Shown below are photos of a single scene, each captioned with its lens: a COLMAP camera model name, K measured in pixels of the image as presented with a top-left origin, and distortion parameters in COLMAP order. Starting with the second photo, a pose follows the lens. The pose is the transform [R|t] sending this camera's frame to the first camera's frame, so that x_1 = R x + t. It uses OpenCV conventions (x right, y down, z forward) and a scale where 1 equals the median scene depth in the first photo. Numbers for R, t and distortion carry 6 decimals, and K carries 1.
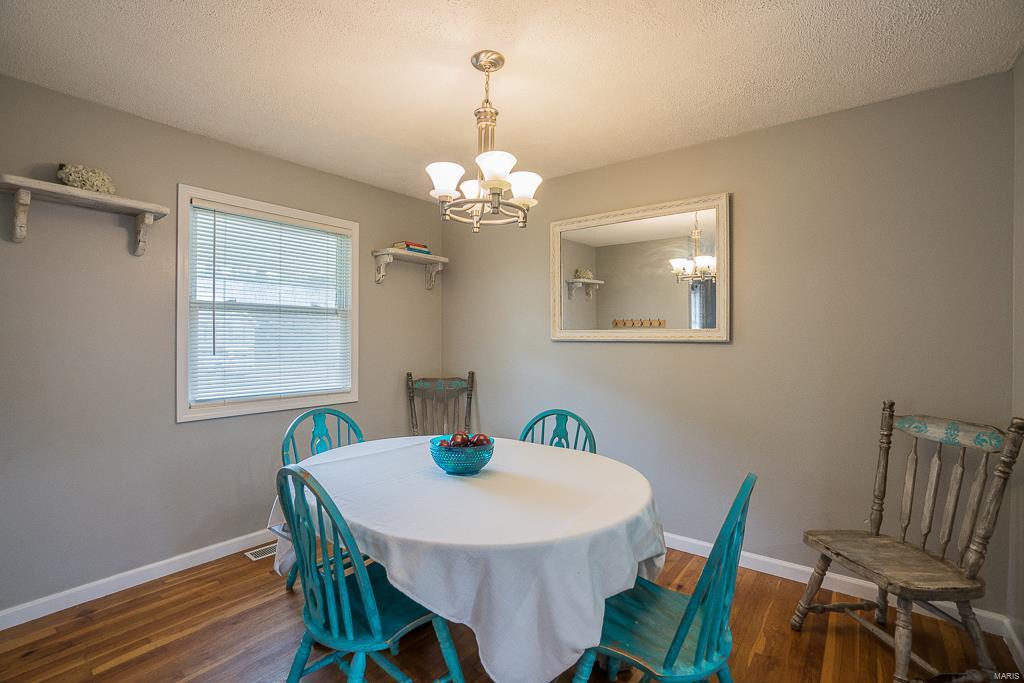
lens RADIAL K [[469.7, 0, 509.9], [0, 469.7, 340.1], [0, 0, 1]] dist [-0.063044, 0.026828]
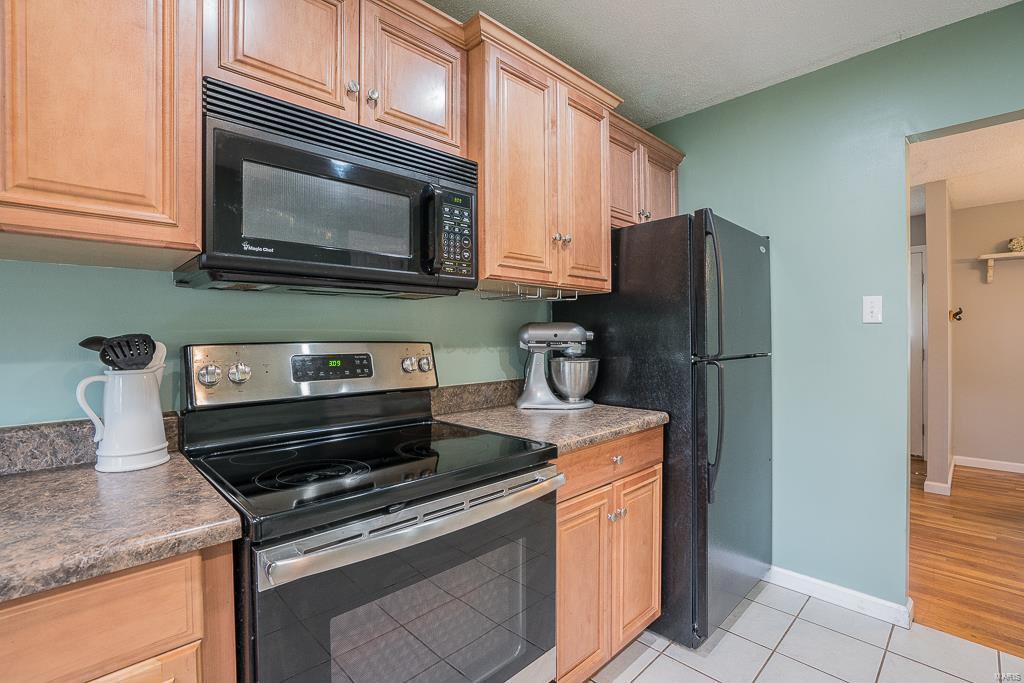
lens RADIAL K [[469.7, 0, 509.9], [0, 469.7, 340.1], [0, 0, 1]] dist [-0.063044, 0.026828]
pose [[-0.148649, 0.005042, -0.988877, 0.983095], [0.002911, 0.999985, 0.004661, 0.020009], [0.988886, -0.002185, -0.148661, -0.658892]]
